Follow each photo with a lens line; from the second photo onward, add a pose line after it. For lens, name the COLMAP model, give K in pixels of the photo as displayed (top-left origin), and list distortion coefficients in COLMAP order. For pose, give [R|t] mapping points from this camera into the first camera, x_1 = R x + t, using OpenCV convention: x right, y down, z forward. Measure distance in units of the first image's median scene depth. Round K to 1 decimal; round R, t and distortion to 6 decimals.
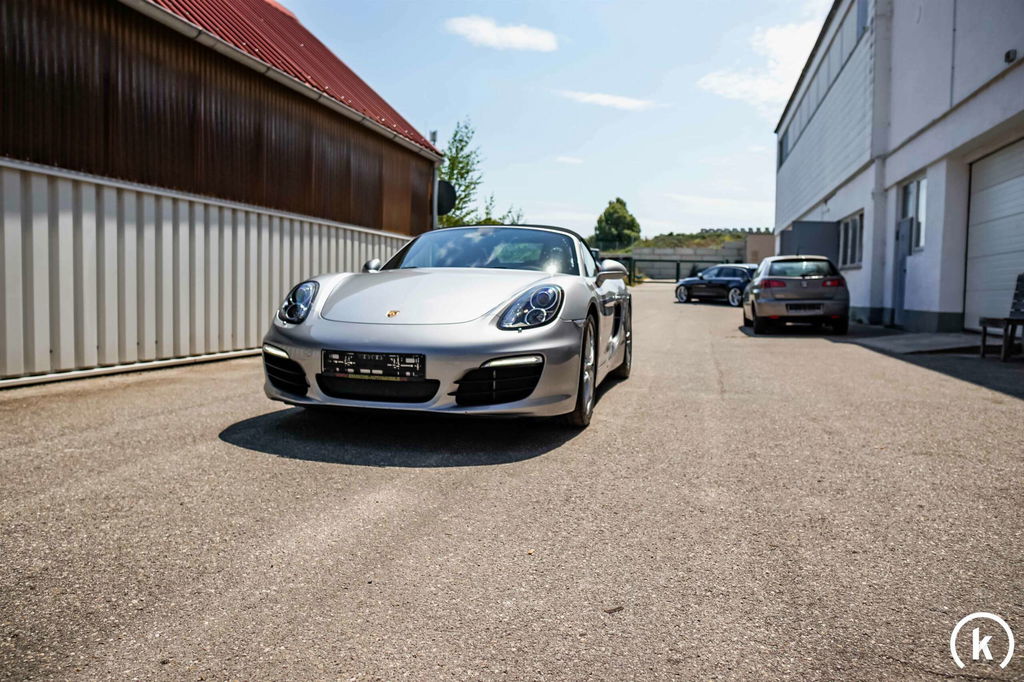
lens RADIAL K [[698.3, 0, 512.5], [0, 698.3, 337.9], [0, 0, 1]] dist [-0.061929, 0.022754]
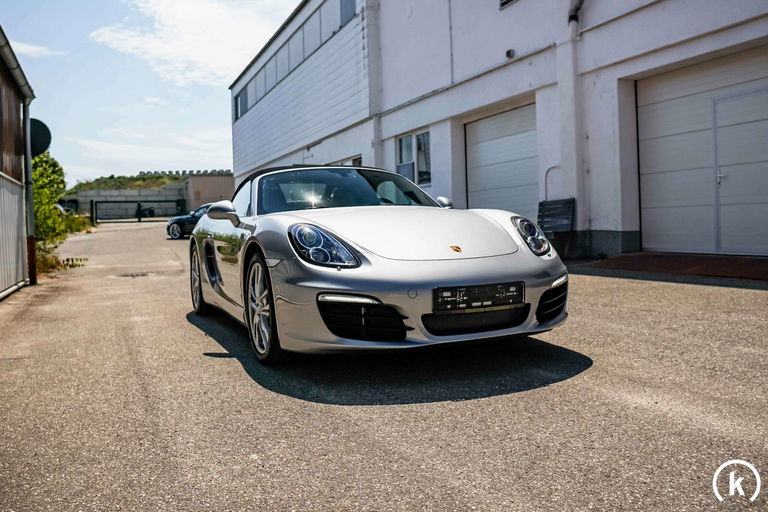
lens RADIAL K [[628.7, 0, 378.0], [0, 628.7, 249.0], [0, 0, 1]] dist [-0.093420, 0.046629]
pose [[0.790012, -0.069074, 0.609188, -0.194584], [0.088714, 0.996055, -0.002106, -0.009916], [-0.606640, 0.055707, 0.793023, 0.075034]]
